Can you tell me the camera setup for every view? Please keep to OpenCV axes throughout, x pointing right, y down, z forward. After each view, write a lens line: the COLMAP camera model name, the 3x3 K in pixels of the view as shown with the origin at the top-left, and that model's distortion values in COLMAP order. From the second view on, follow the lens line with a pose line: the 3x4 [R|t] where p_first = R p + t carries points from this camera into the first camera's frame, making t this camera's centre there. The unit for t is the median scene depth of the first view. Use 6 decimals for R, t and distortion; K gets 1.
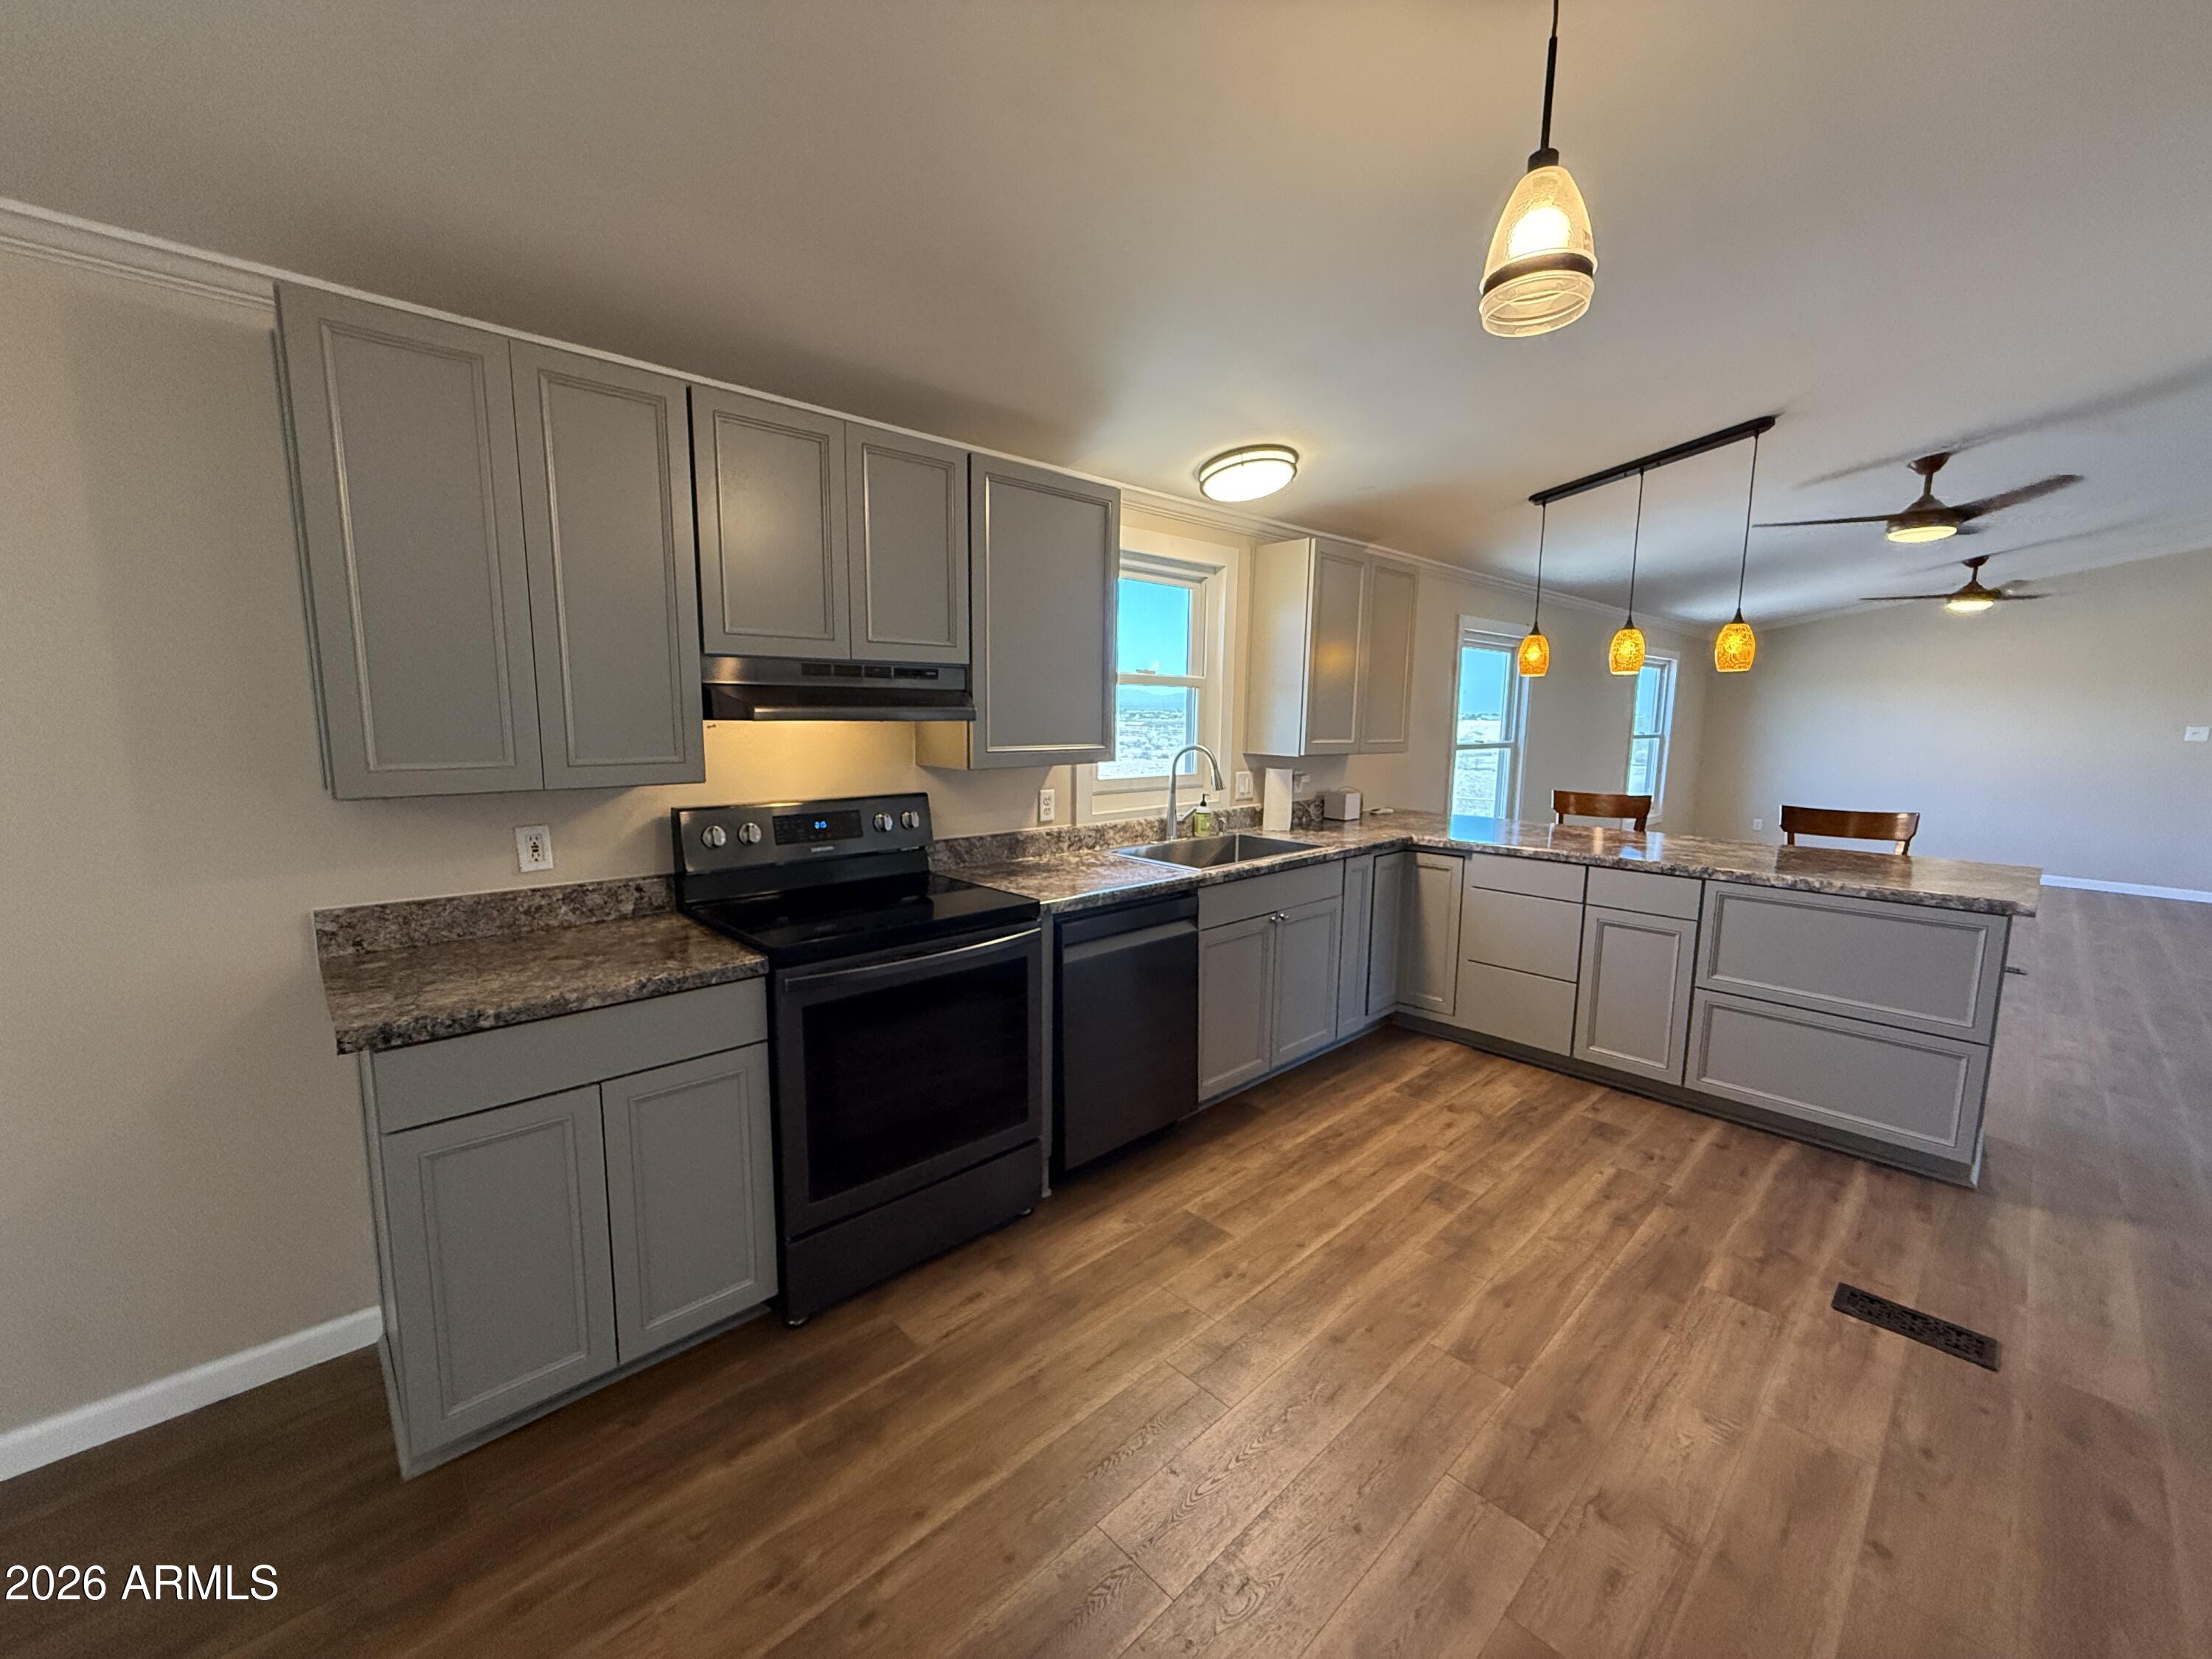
lens RADIAL K [[885.6, 0, 1101.1], [0, 885.6, 834.9], [0, 0, 1]] dist [-0.001347, -0.000464]
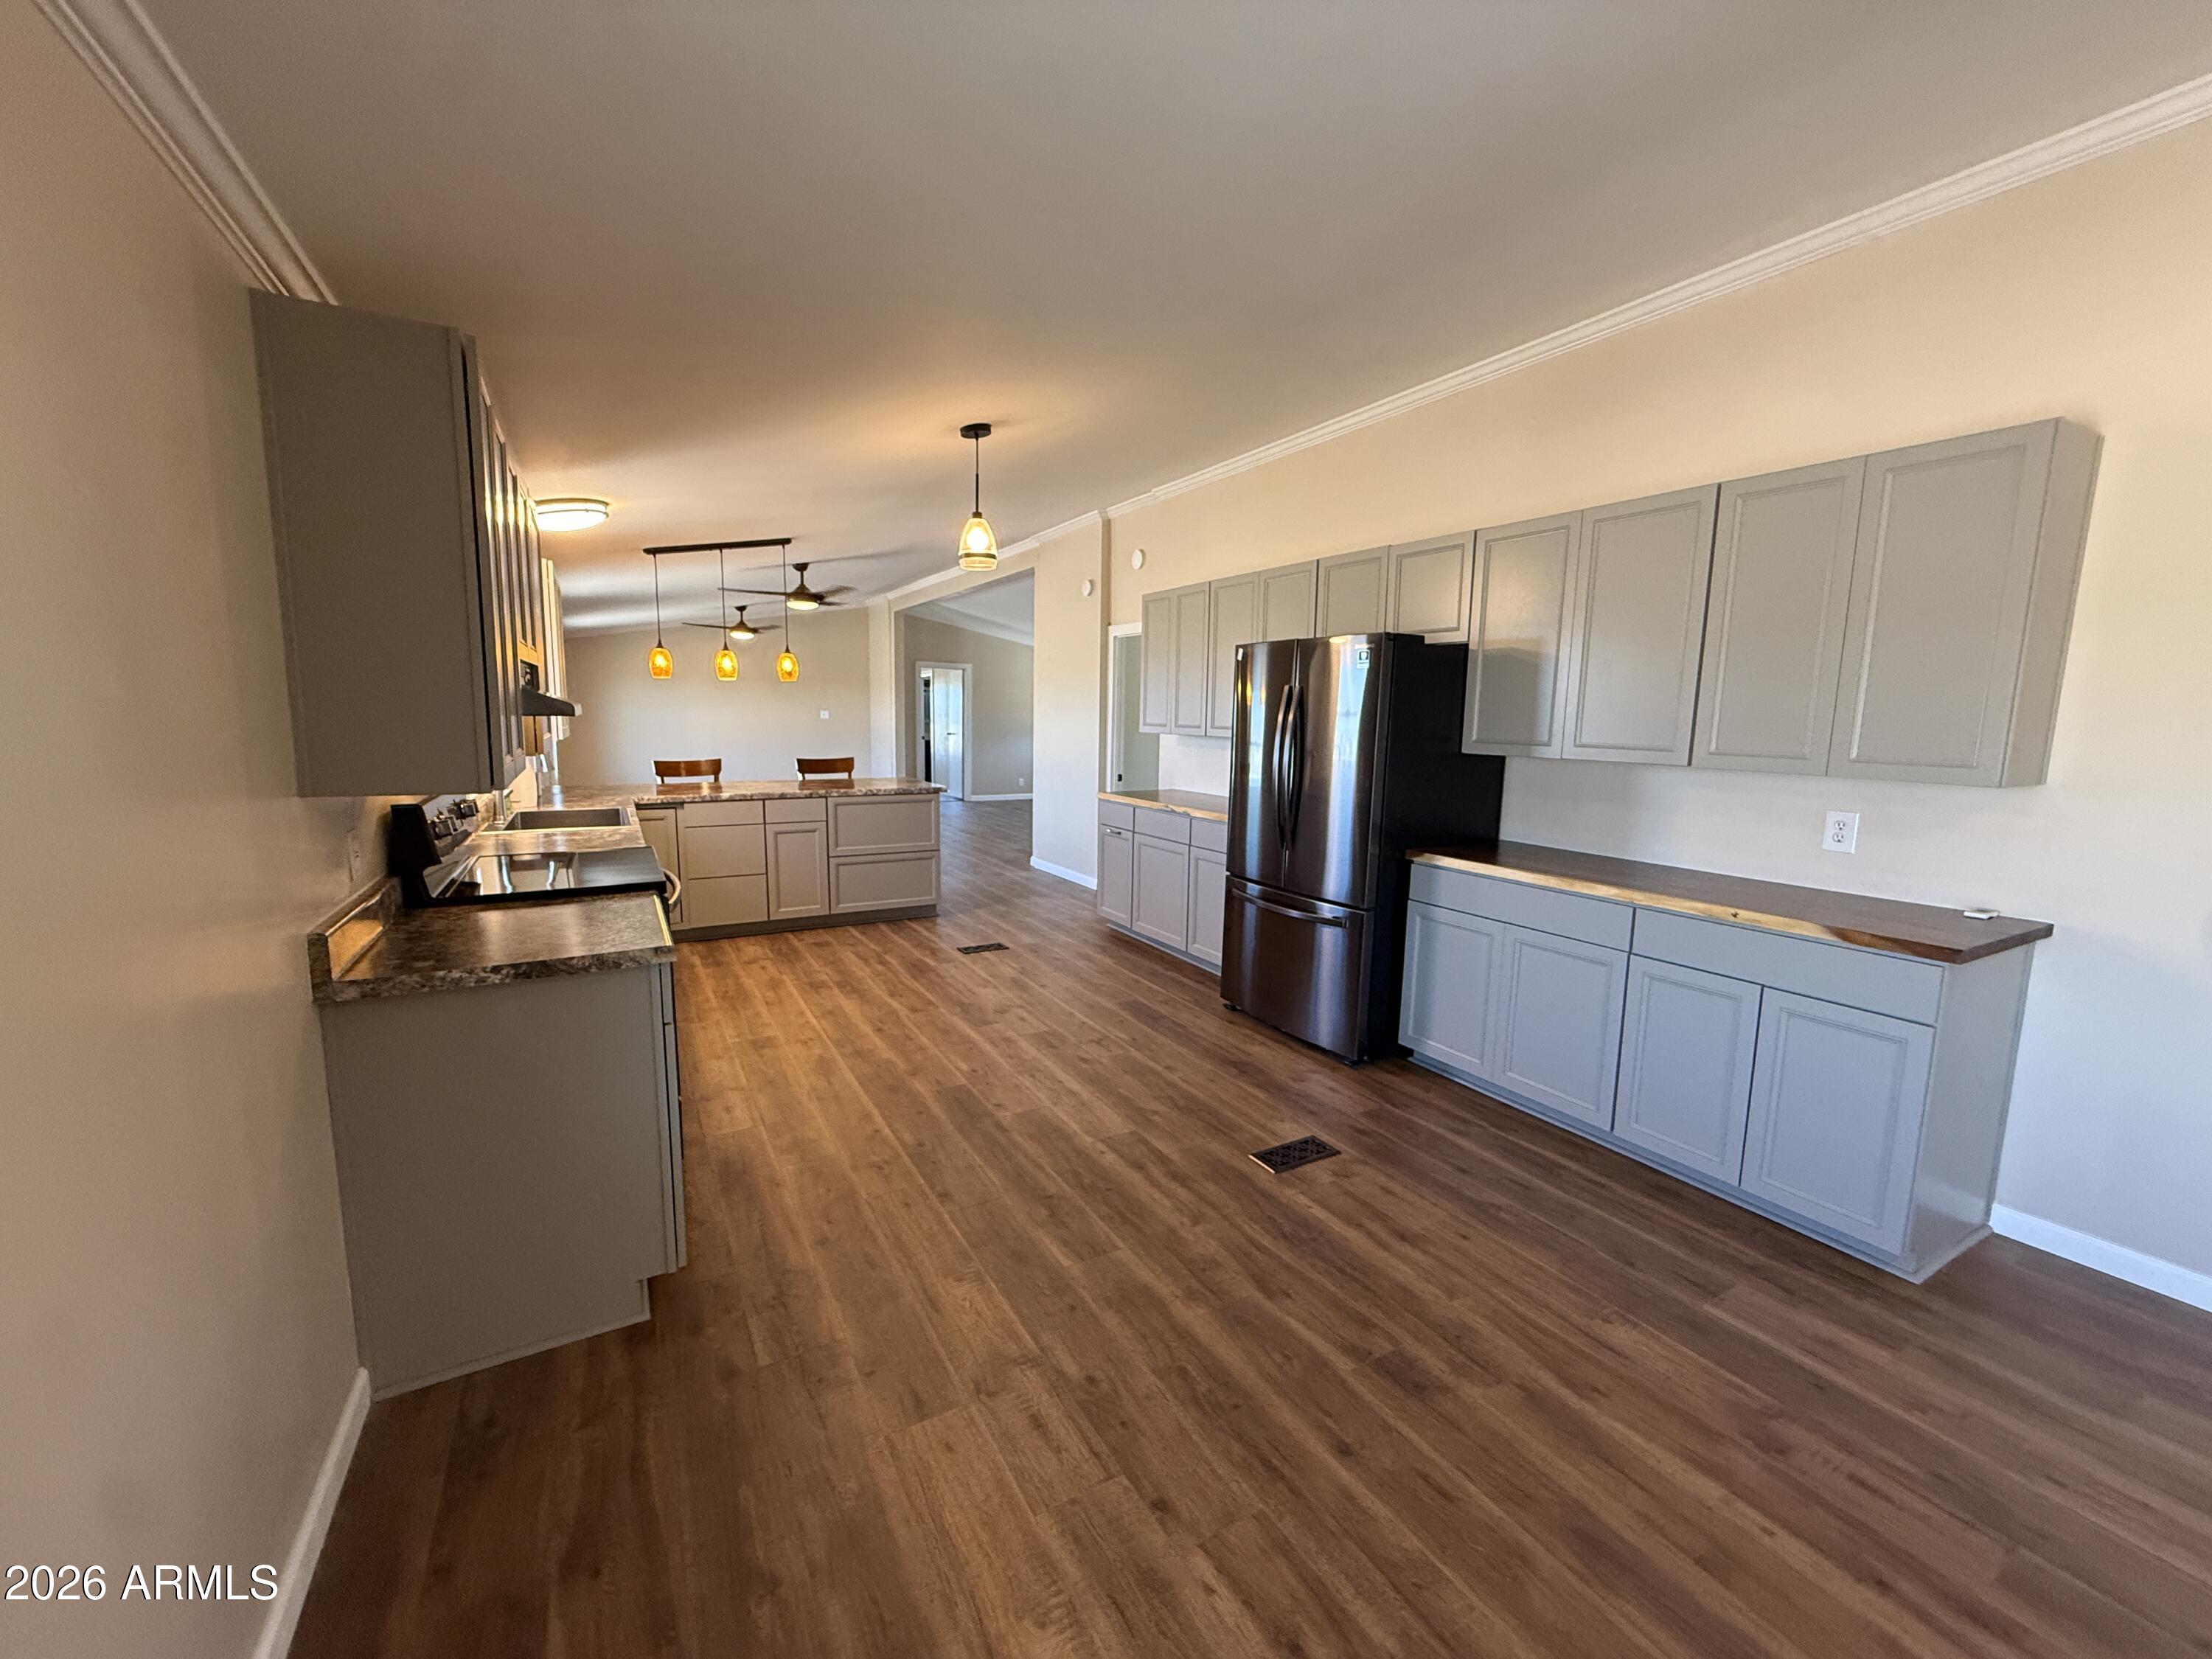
lens RADIAL K [[879.8, 0, 1106.0], [0, 879.8, 829.5], [0, 0, 1]] dist [-0.000294, 0.000040]
pose [[0.242157, -0.136929, 0.960526, -1.019153], [0.125110, 0.986133, 0.109038, -0.010524], [-0.962137, 0.093767, 0.255930, -0.013276]]
